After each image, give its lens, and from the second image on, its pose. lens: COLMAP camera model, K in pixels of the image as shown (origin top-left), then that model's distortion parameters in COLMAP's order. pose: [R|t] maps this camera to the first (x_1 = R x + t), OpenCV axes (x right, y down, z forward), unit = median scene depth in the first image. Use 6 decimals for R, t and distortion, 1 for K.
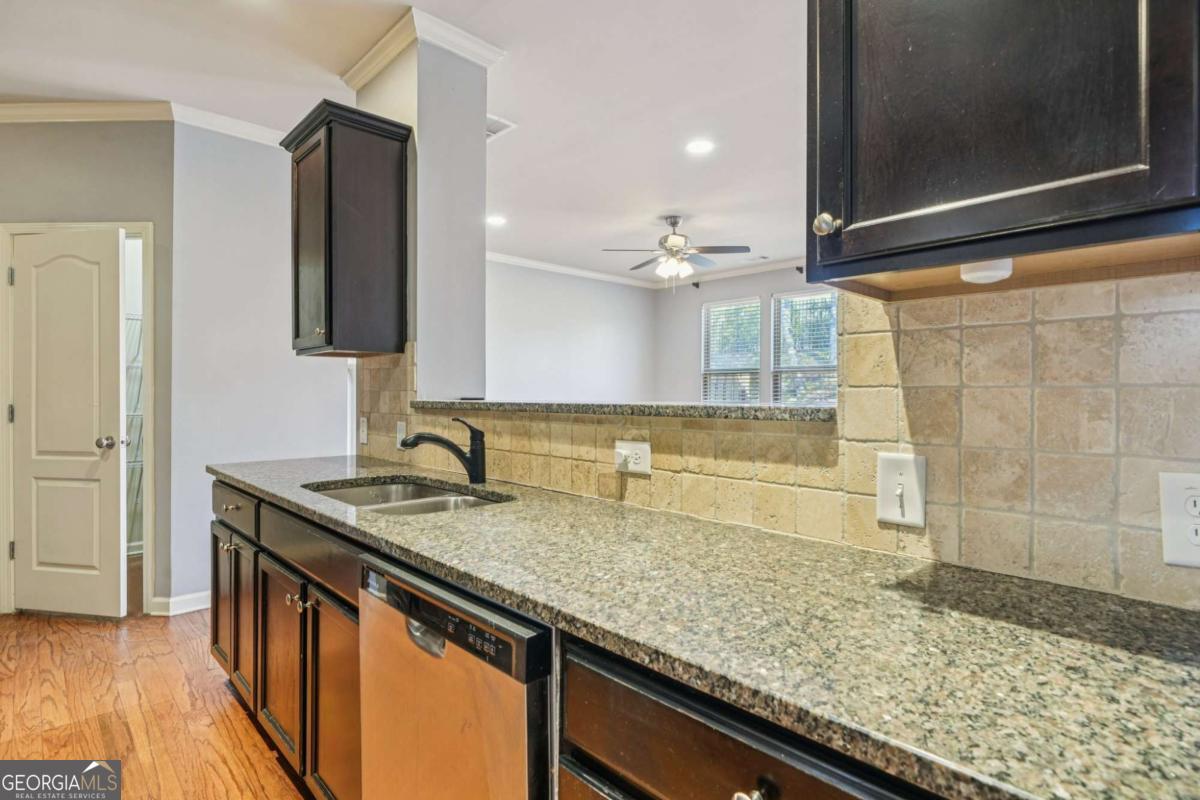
lens RADIAL K [[612.1, 0, 598.4], [0, 612.1, 395.9], [0, 0, 1]] dist [0.001657, -0.000107]
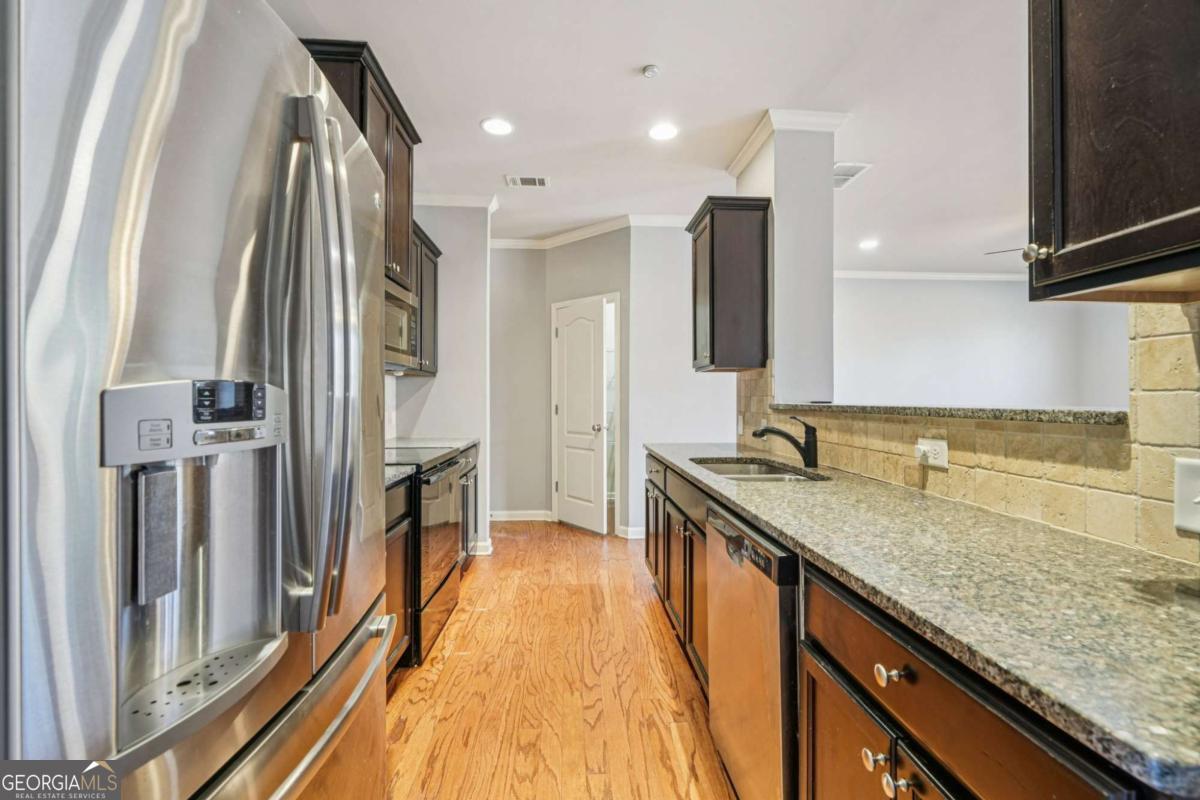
lens RADIAL K [[520.7, 0, 600.0], [0, 520.7, 400.0], [0, 0, 1]] dist [0.001407, 0.000426]
pose [[0.769824, 0.001442, -0.638255, 0.195762], [-0.001898, 0.999998, -0.000030, 0.001543], [0.638253, 0.001235, 0.769825, -0.156746]]
